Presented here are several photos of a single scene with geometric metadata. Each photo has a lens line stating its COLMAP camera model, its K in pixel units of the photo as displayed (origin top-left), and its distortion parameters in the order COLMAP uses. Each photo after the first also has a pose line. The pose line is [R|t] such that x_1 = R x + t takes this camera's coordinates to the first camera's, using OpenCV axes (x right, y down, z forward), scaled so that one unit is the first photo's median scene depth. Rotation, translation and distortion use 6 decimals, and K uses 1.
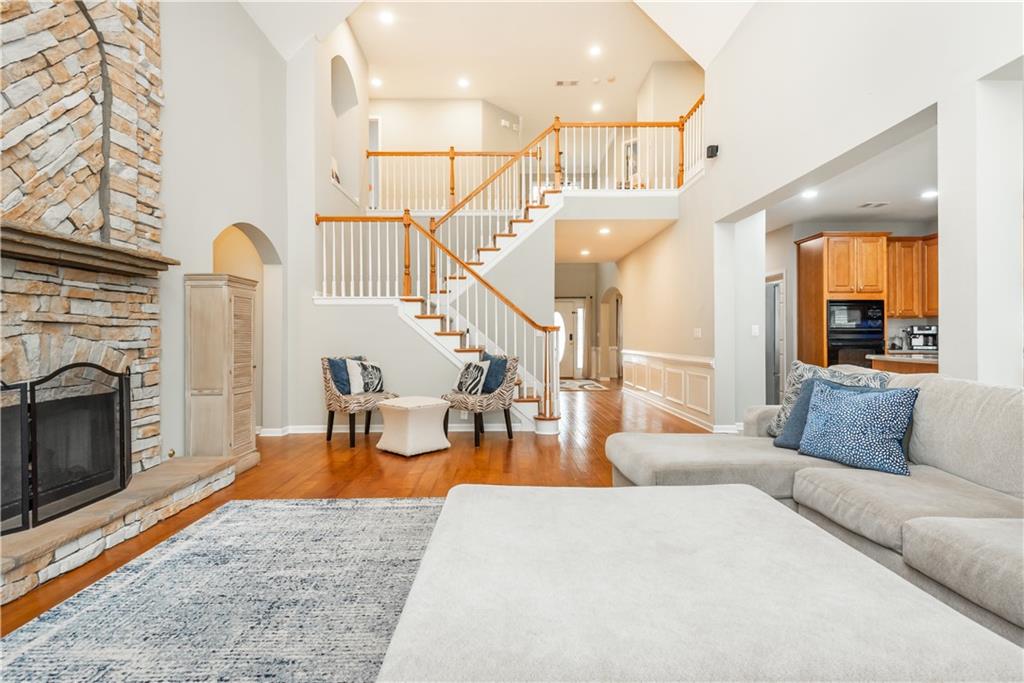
lens RADIAL K [[504.5, 0, 510.9], [0, 504.5, 336.0], [0, 0, 1]] dist [0.031923, -0.026370]
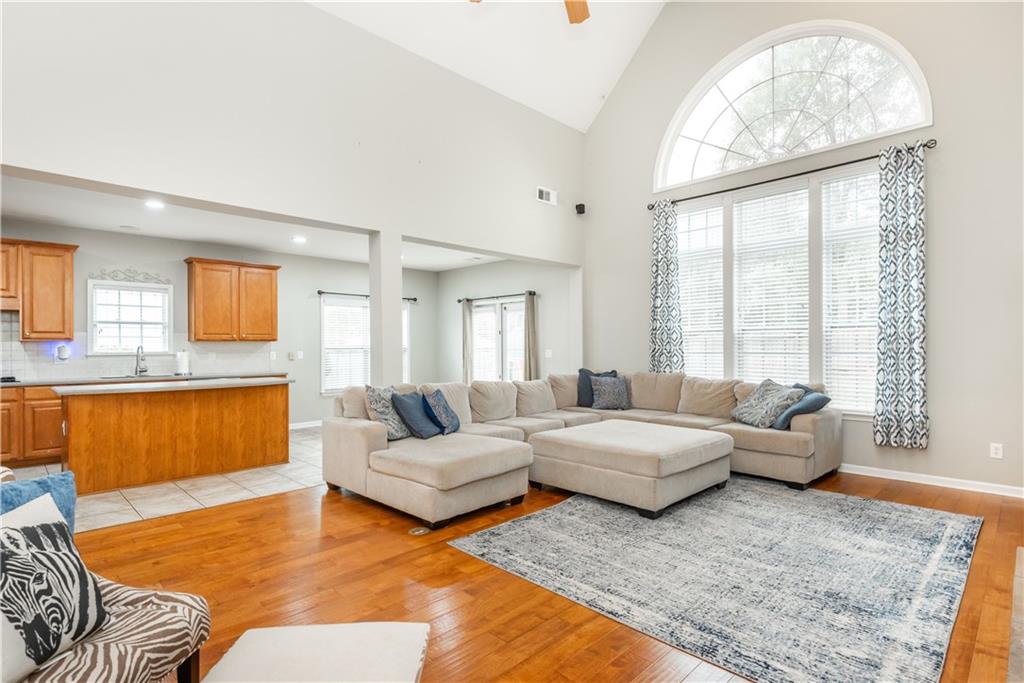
lens RADIAL K [[514.4, 0, 512.0], [0, 514.4, 341.5], [0, 0, 1]] dist [0.033792, -0.027421]
pose [[-0.697185, 0.016100, 0.716710, -0.601800], [0.006811, 0.999851, -0.015835, -0.036654], [-0.716858, -0.006158, -0.697192, 1.507972]]
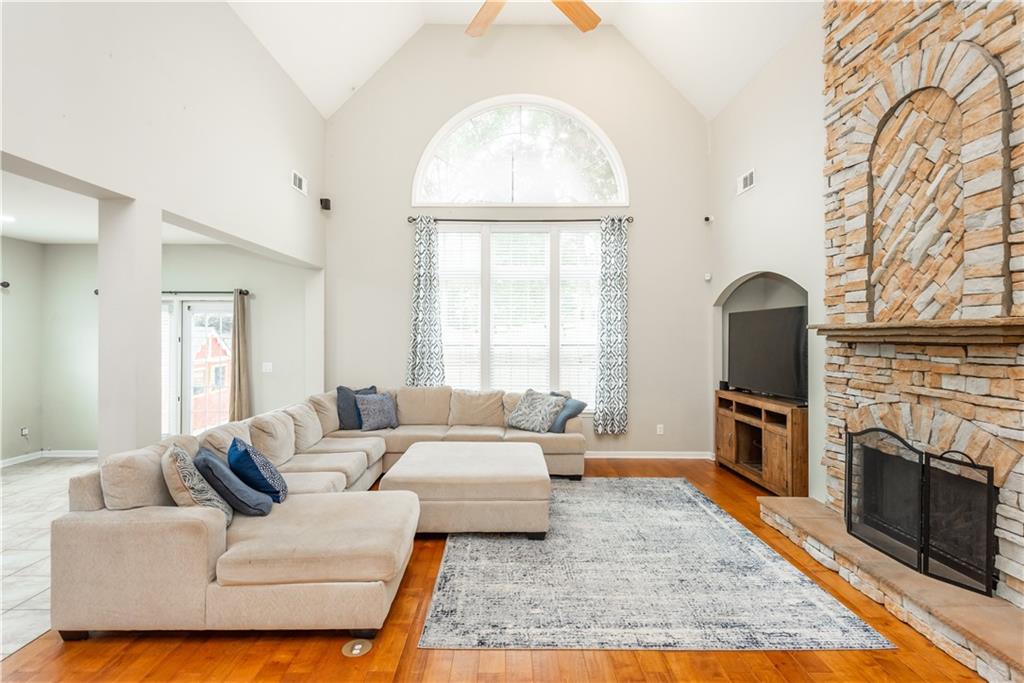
lens RADIAL K [[504.5, 0, 510.9], [0, 504.5, 336.0], [0, 0, 1]] dist [0.031923, -0.026370]
pose [[-0.999984, 0.003805, 0.004191, 0.006278], [0.003793, 0.999988, -0.003025, -0.122595], [-0.004202, -0.003009, -0.999987, 1.653932]]
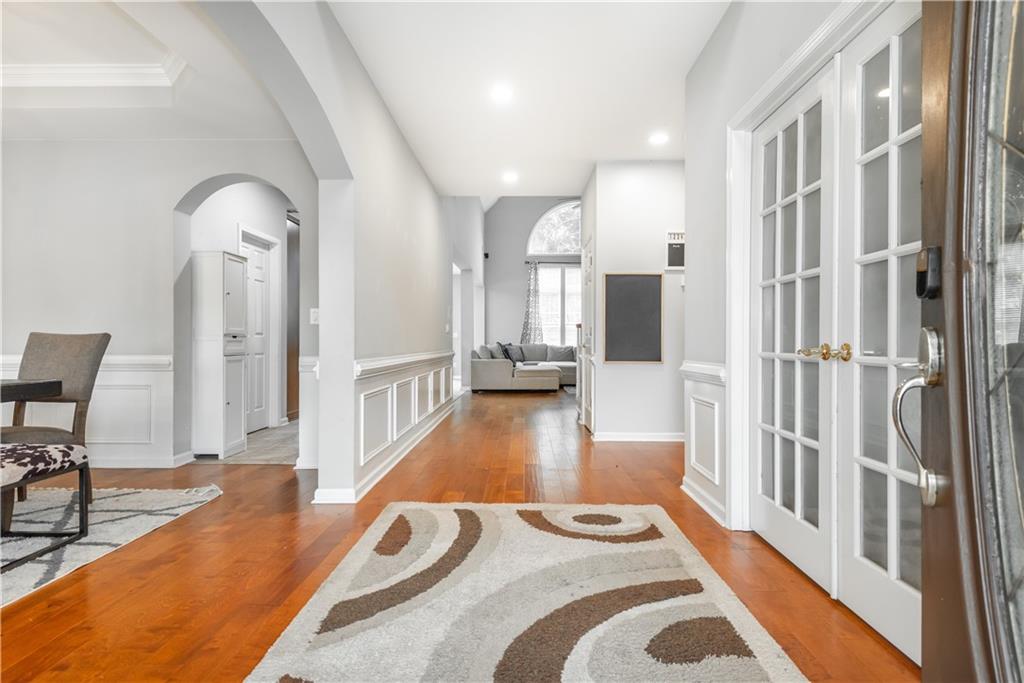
lens RADIAL K [[548.0, 0, 512.0], [0, 548.0, 341.5], [0, 0, 1]] dist [0.002845, 0.000435]
pose [[-0.999454, -0.001502, 0.033003, 0.339223], [-0.001623, 0.999992, -0.003637, 0.043699], [-0.032997, -0.003688, -0.999449, 3.822234]]
